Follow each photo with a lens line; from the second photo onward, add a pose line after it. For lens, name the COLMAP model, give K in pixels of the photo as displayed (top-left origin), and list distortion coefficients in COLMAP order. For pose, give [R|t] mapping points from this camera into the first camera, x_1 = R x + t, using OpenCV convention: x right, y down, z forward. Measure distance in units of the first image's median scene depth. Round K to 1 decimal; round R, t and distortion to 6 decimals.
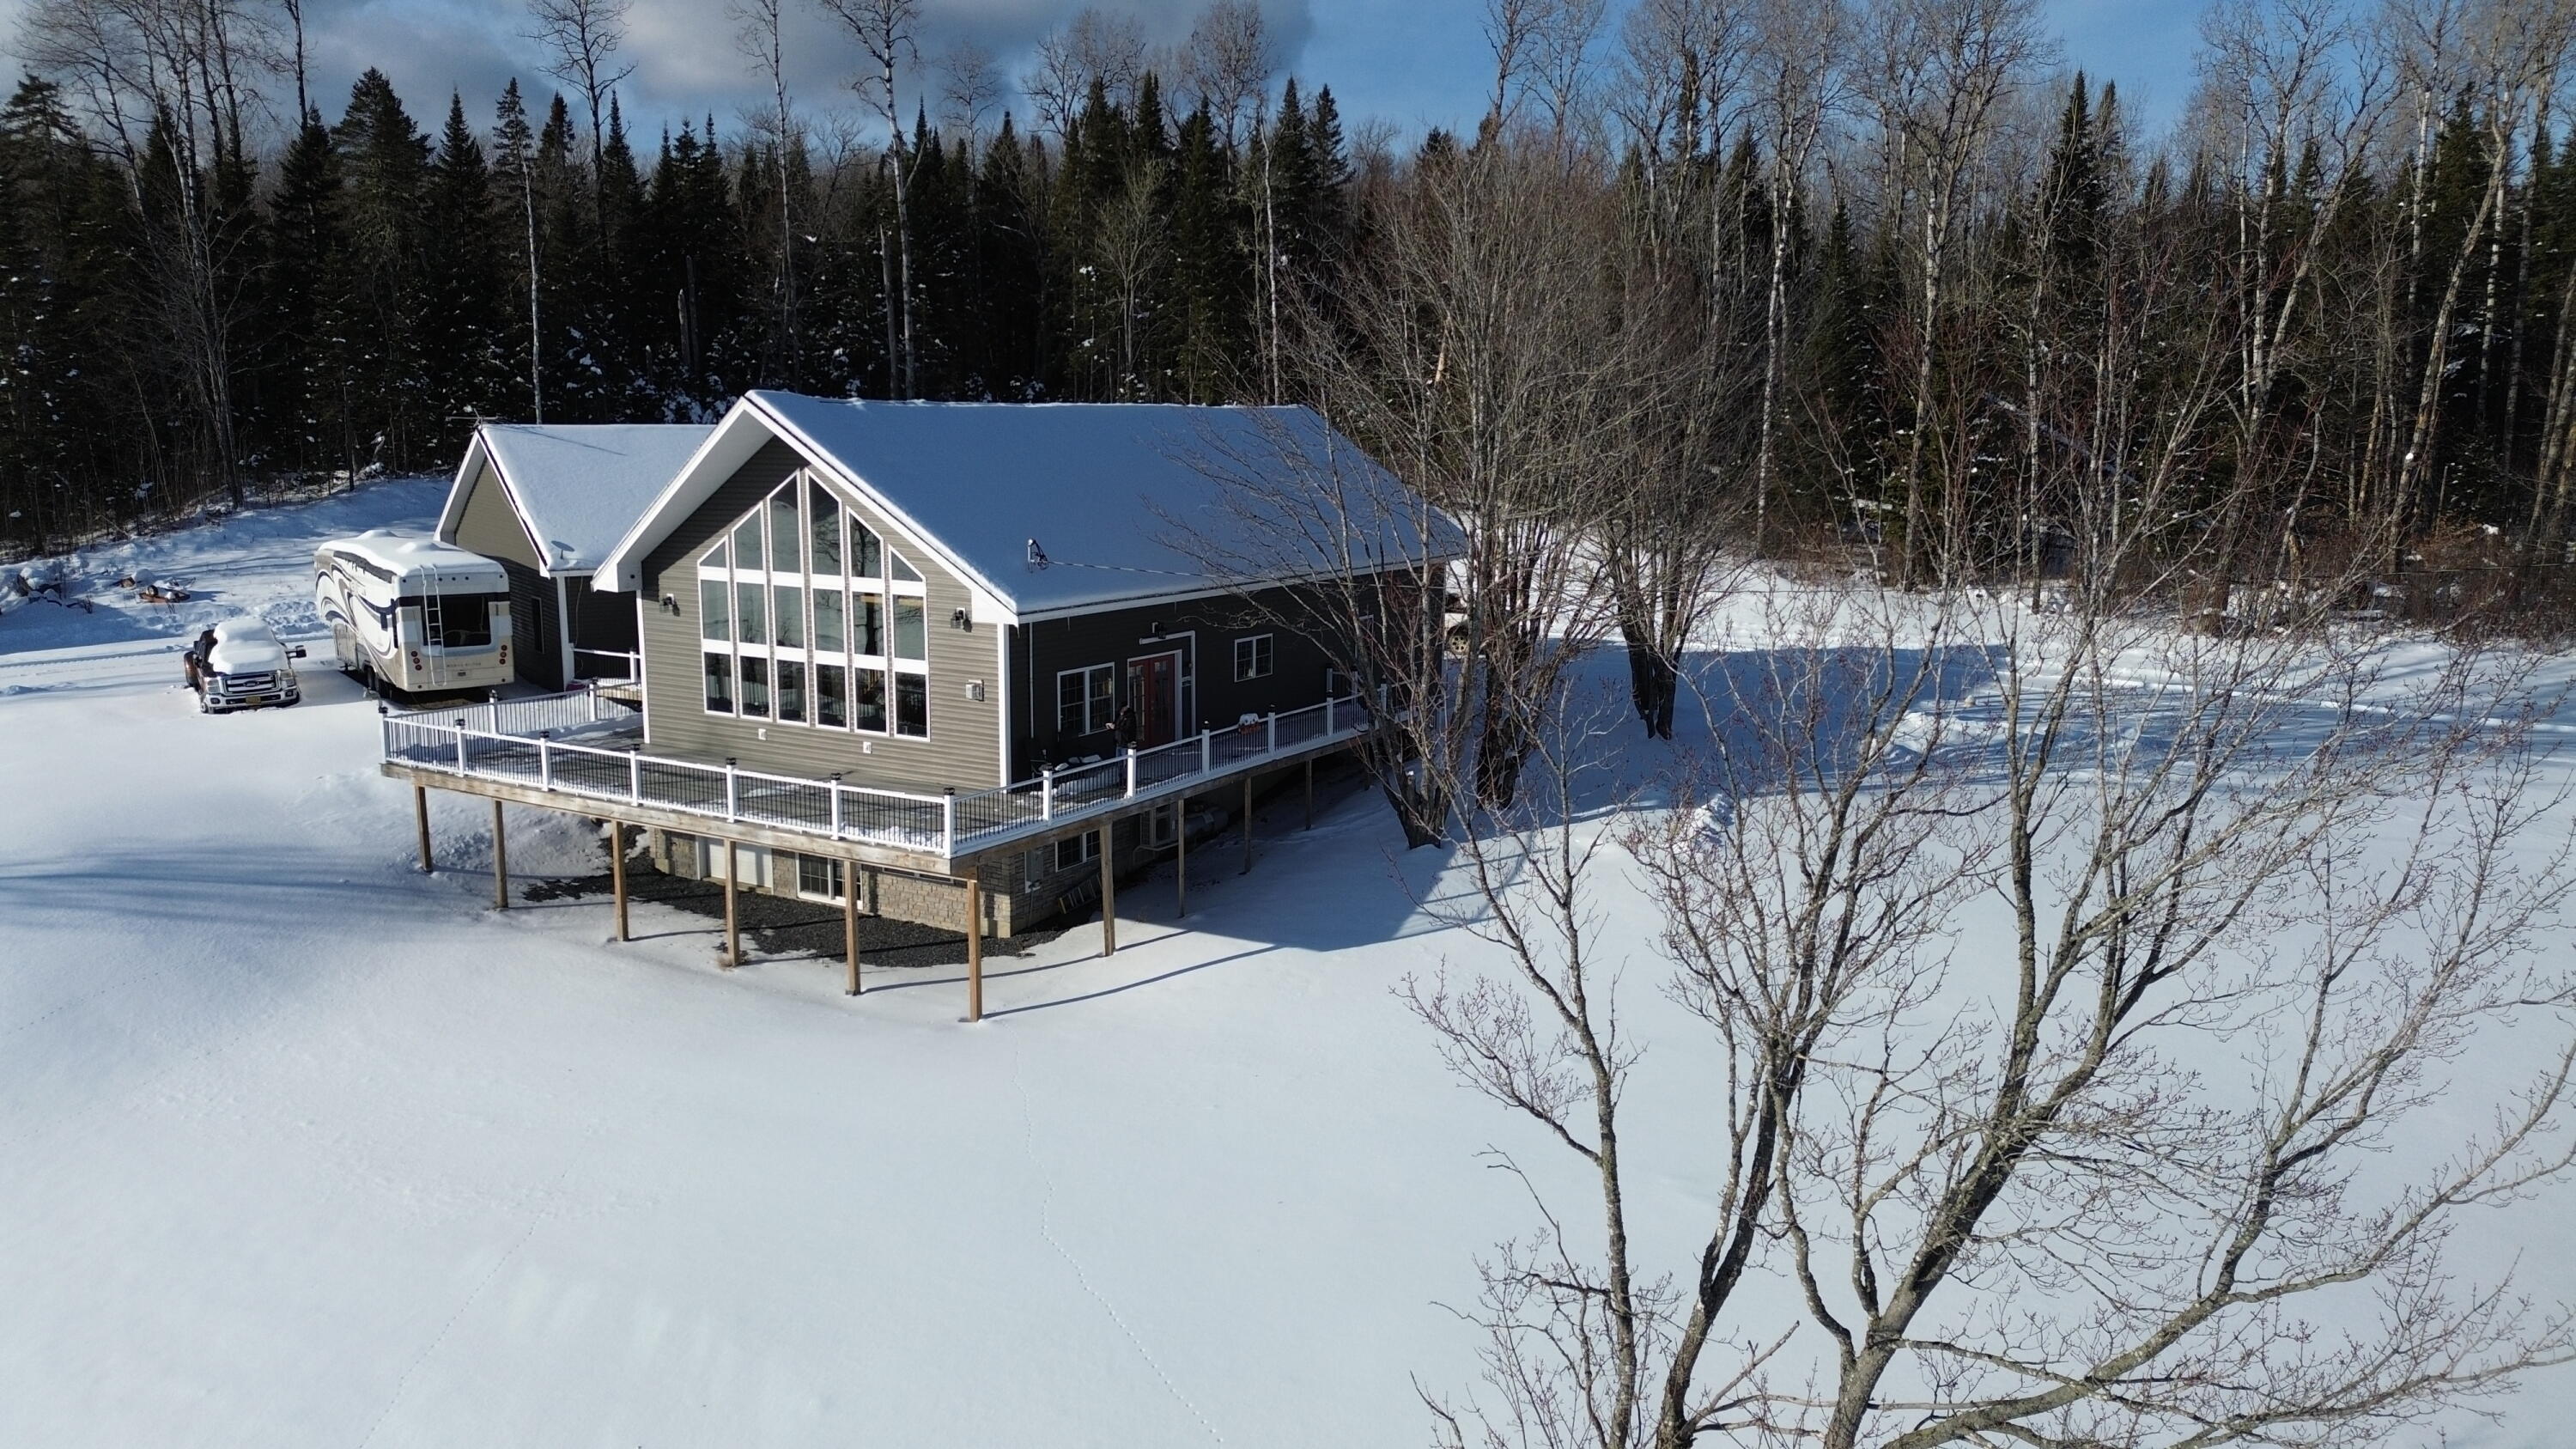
lens RADIAL K [[1830.3, 0, 1330.1], [0, 1830.3, 729.3], [0, 0, 1]] dist [-0.001434, -0.002185]
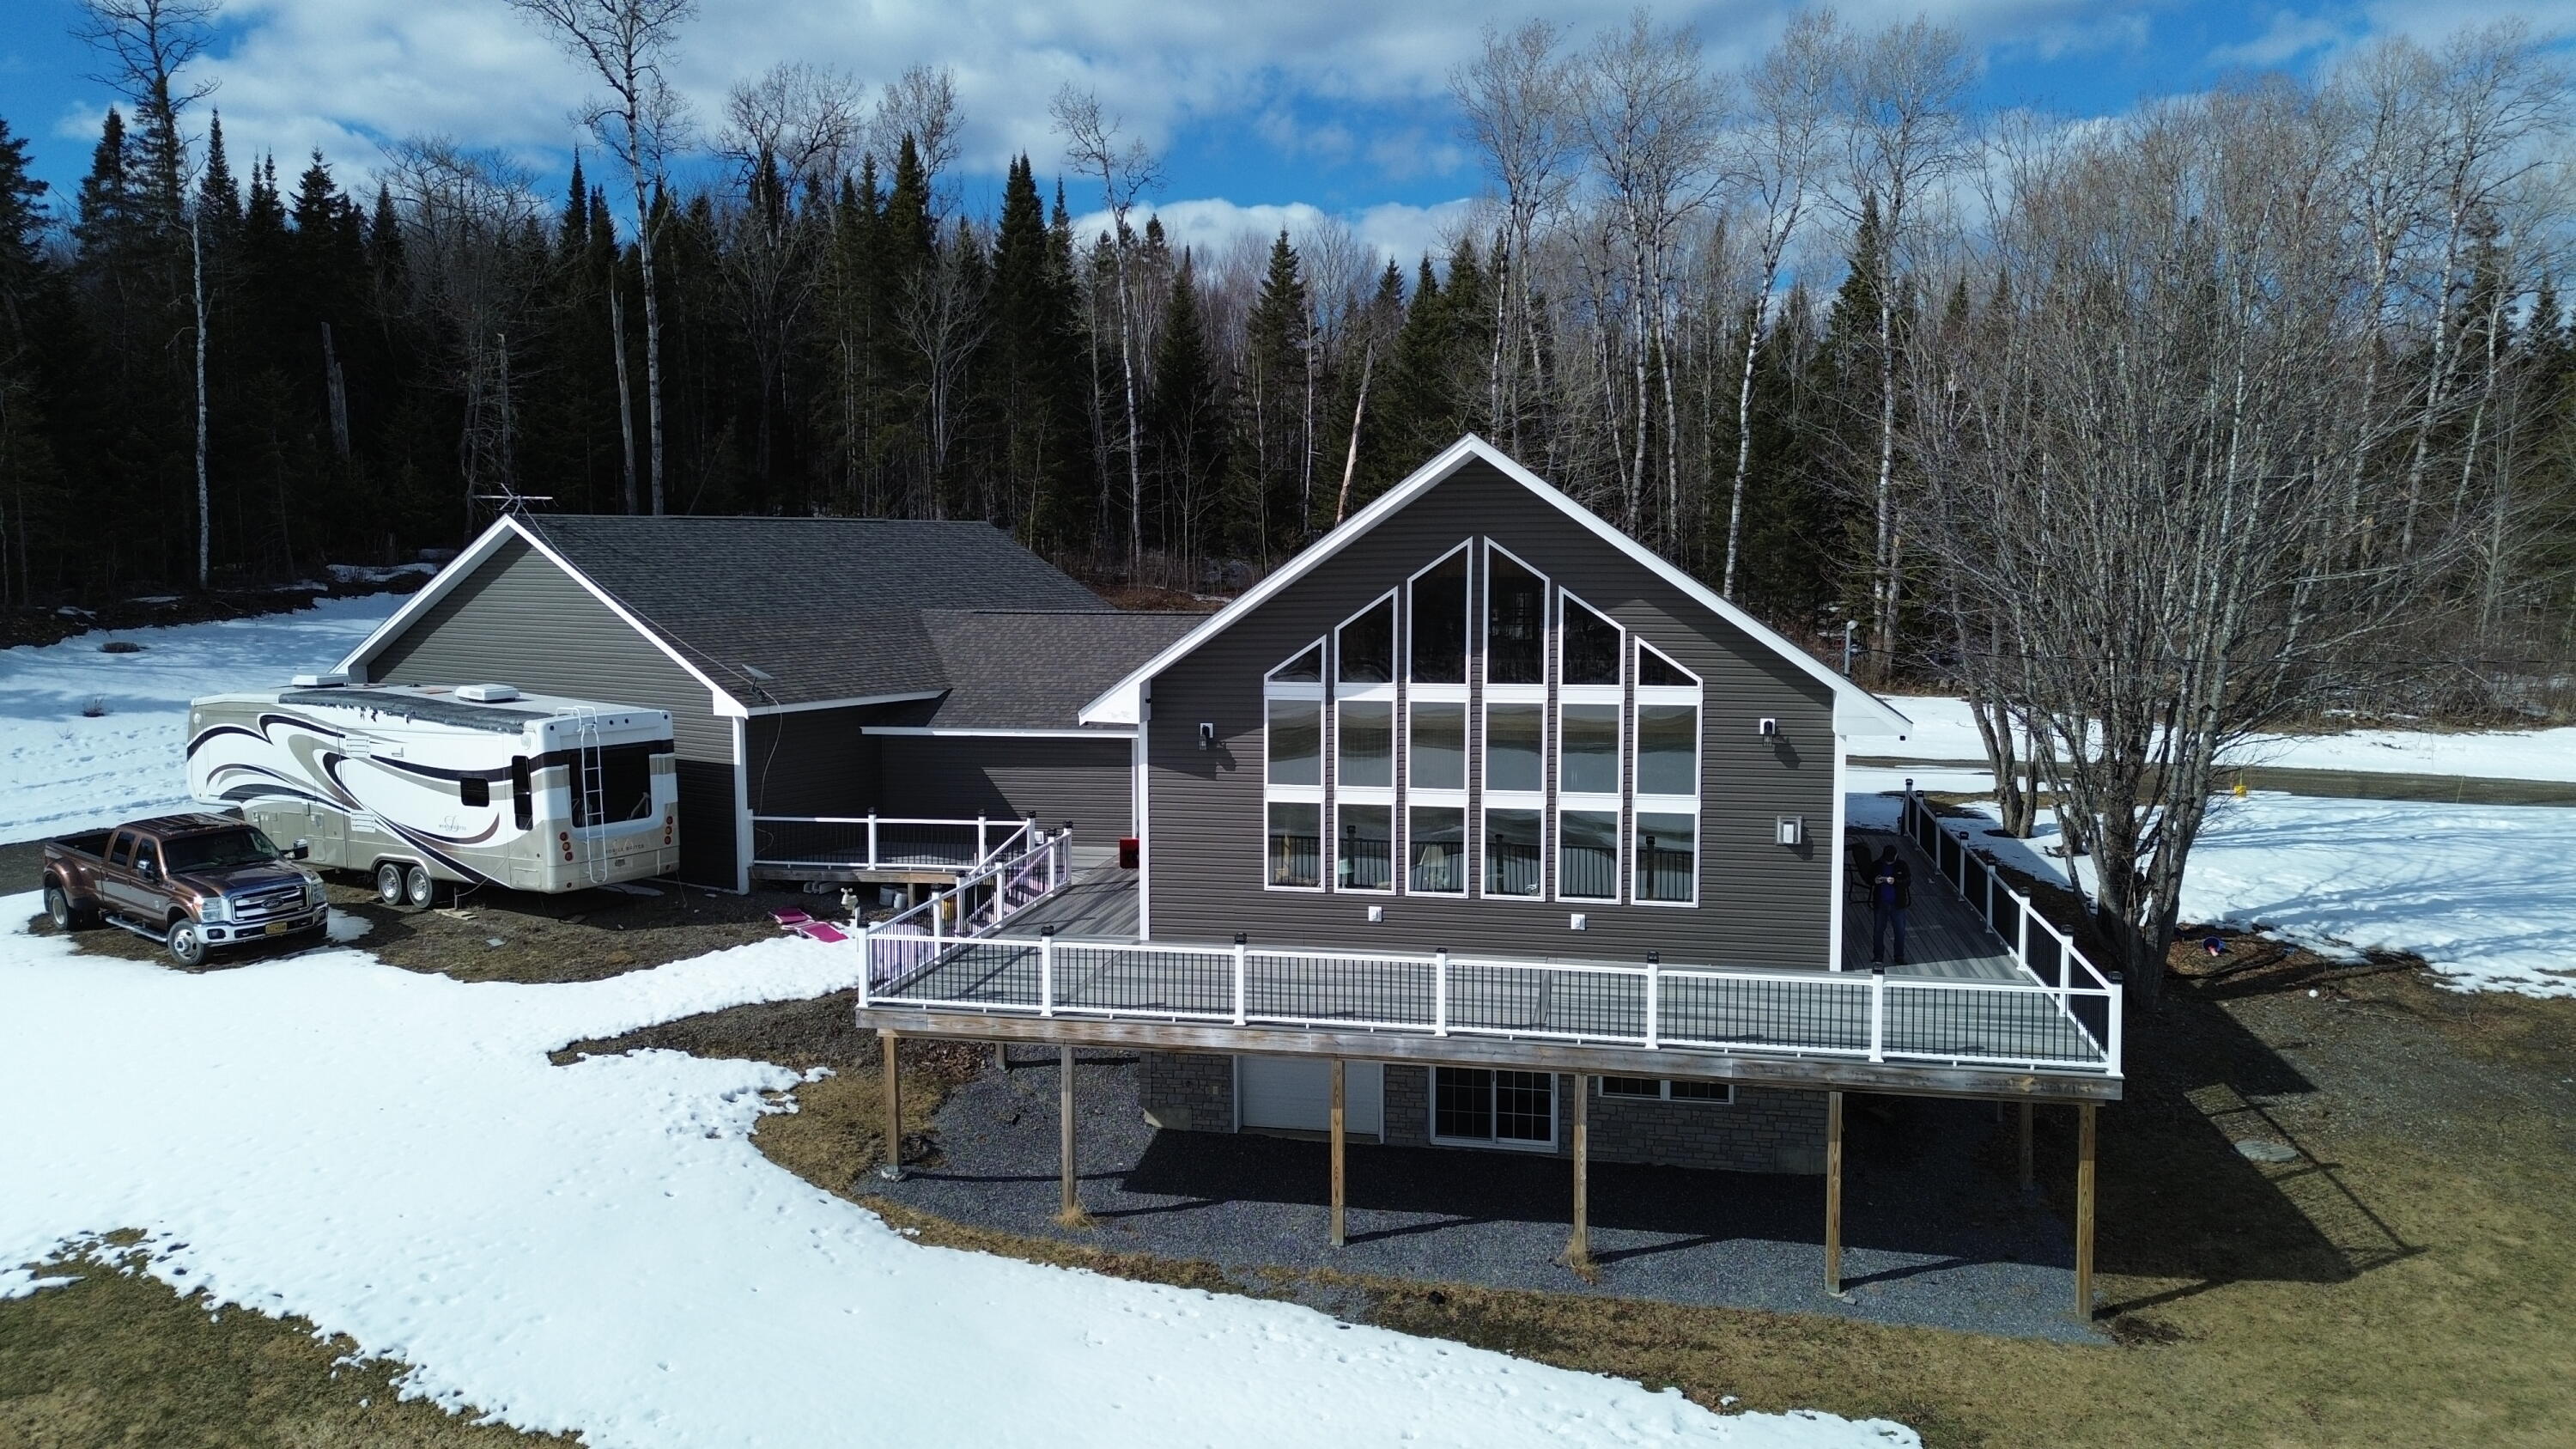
lens RADIAL K [[1831.0, 0, 1297.5], [0, 1831.0, 708.4], [0, 0, 1]] dist [0.075304, -0.077264]
pose [[0.947298, -0.039311, 0.317932, -0.561768], [0.064453, 0.995536, -0.068949, -0.029548], [-0.313803, 0.085807, 0.945603, 0.333290]]
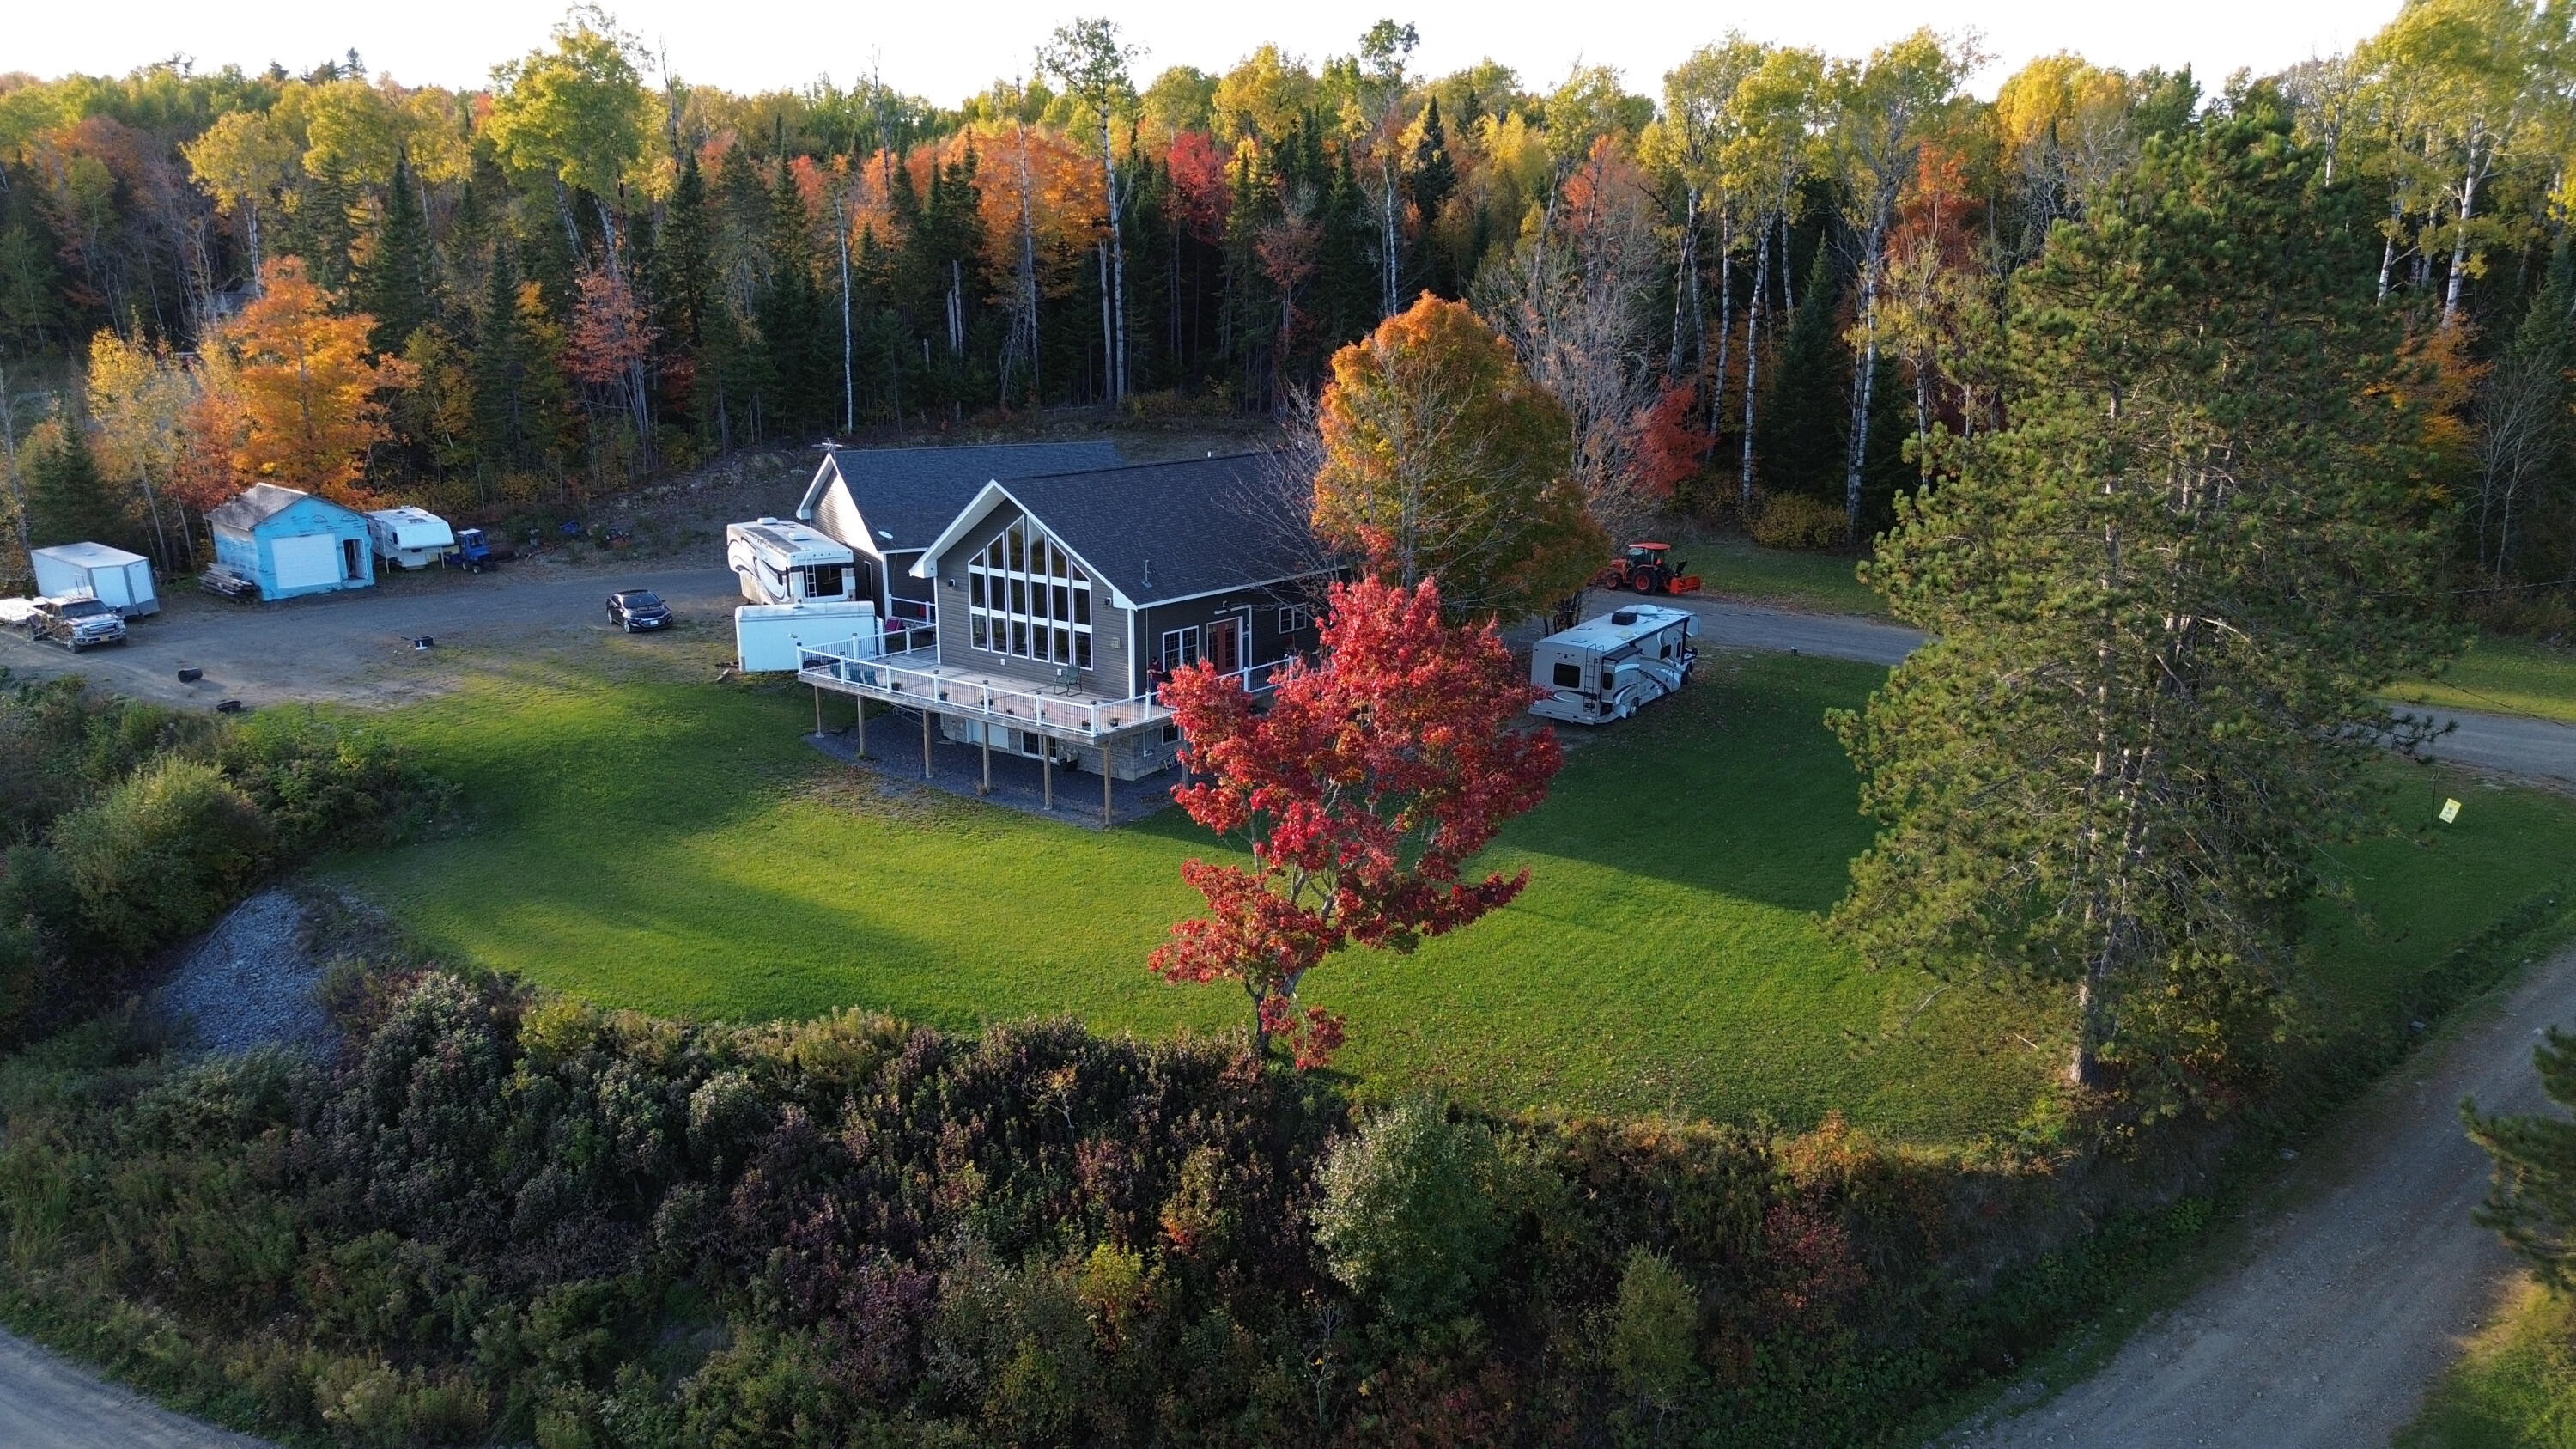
lens RADIAL K [[1831.0, 0, 1297.5], [0, 1831.0, 708.4], [0, 0, 1]] dist [0.075304, -0.077264]
pose [[0.988739, 0.025091, -0.147530, 0.230400], [-0.016395, 0.998071, 0.059872, -0.062992], [0.148748, -0.056780, 0.987244, -0.700314]]
